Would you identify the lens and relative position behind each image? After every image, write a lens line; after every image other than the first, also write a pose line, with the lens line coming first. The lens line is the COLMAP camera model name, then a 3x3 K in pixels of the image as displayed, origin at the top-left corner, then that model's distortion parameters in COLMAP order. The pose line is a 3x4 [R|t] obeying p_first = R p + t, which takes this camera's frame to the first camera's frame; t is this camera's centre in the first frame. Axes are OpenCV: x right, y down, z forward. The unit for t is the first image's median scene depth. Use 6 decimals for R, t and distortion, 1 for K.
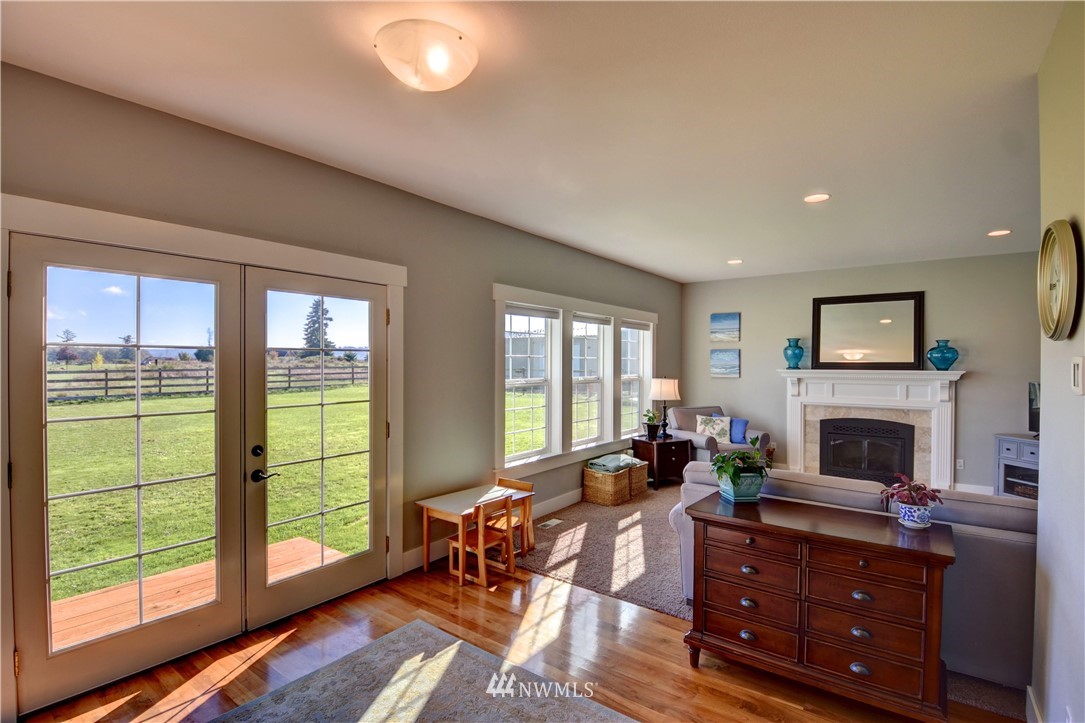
lens RADIAL K [[533.9, 0, 542.5], [0, 533.9, 361.5], [0, 0, 1]] dist [-0.012240, -0.000124]
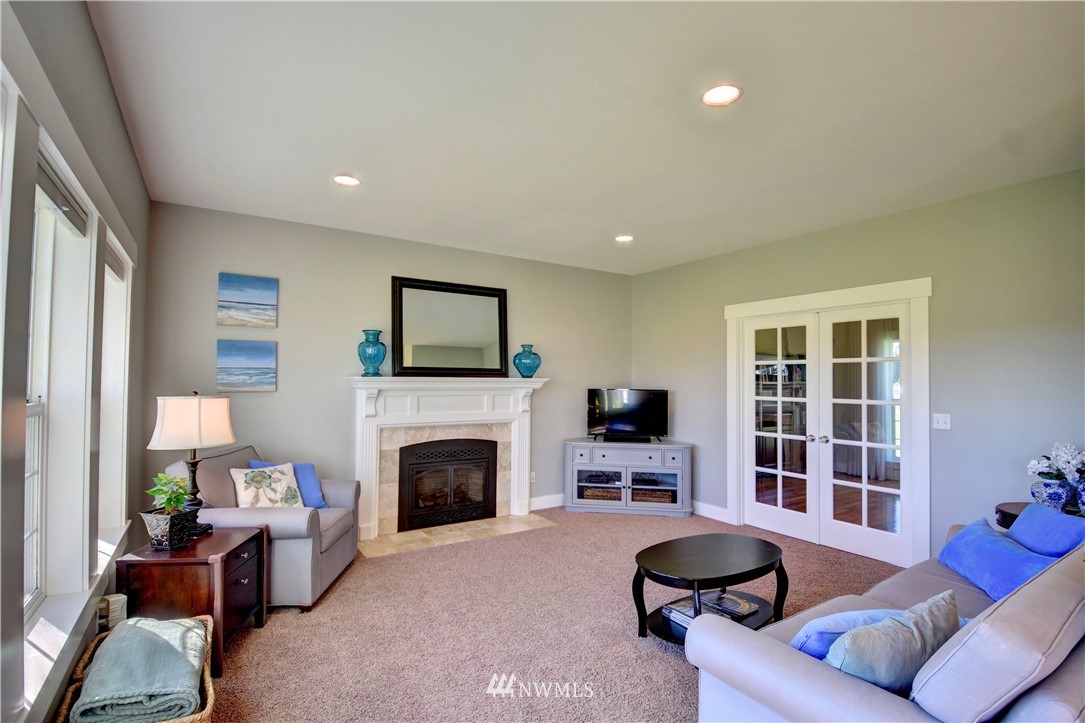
lens RADIAL K [[507.1, 0, 542.5], [0, 507.1, 361.5], [0, 0, 1]] dist [-0.000539, -0.000006]
pose [[0.331482, 0.033212, 0.942877, -0.058712], [-0.011267, 0.999448, -0.031243, 0.013617], [-0.943394, -0.000267, 0.331674, 0.597016]]
